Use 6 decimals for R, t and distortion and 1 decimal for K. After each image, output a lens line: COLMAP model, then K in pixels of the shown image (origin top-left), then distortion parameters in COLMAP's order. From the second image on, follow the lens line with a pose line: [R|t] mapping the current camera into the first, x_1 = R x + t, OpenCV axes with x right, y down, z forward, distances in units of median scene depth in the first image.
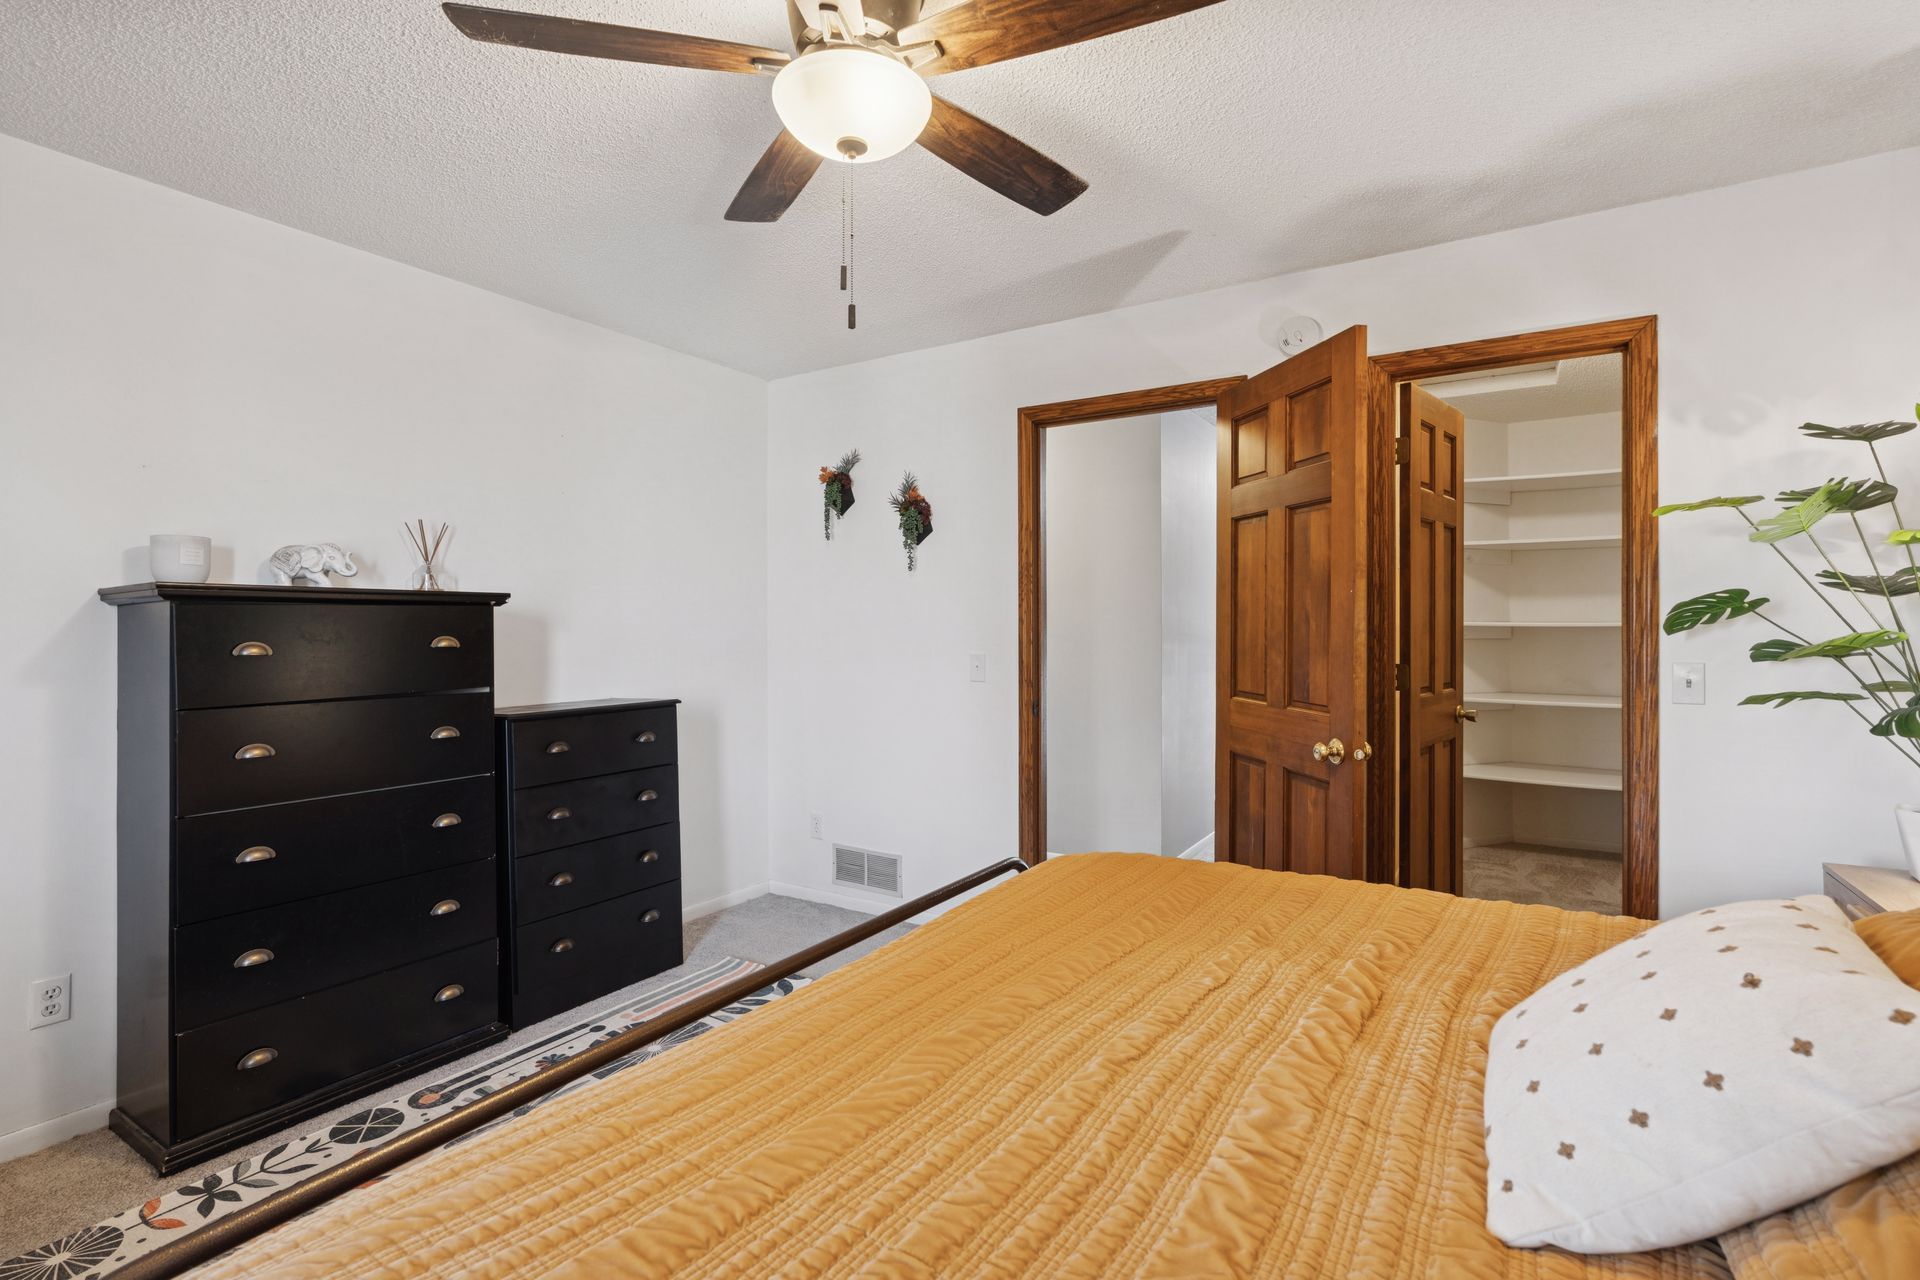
lens RADIAL K [[870.5, 0, 961.4], [0, 870.5, 636.1], [0, 0, 1]] dist [-0.000424, -0.000459]
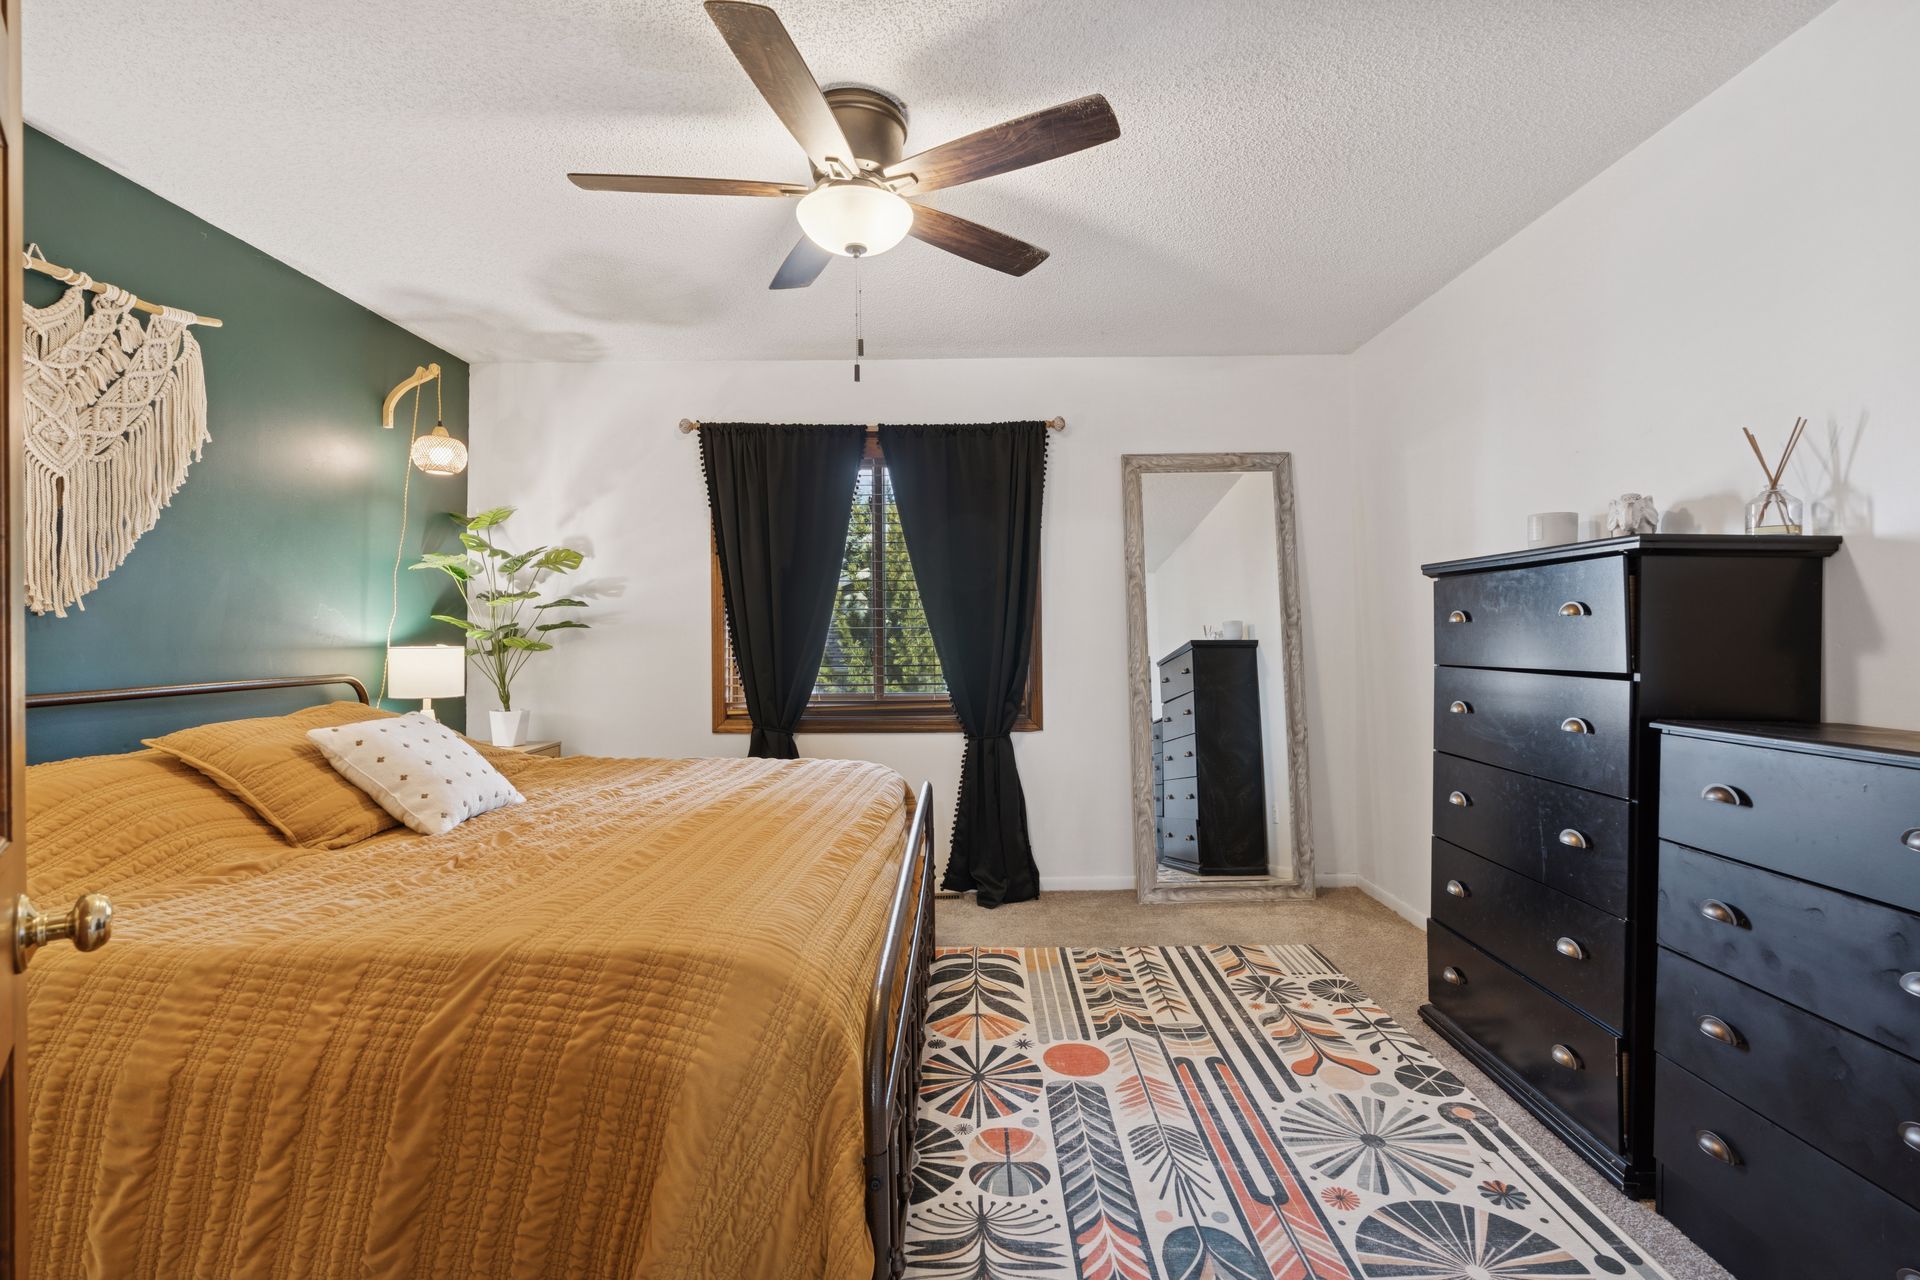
lens RADIAL K [[870.5, 0, 963.7], [0, 870.5, 630.8], [0, 0, 1]] dist [-0.000424, -0.000459]
pose [[-0.846811, 0.007317, -0.531844, 0.332995], [0.001964, 0.999942, 0.010629, 0.018964], [0.531891, 0.007956, -0.846776, 1.600214]]
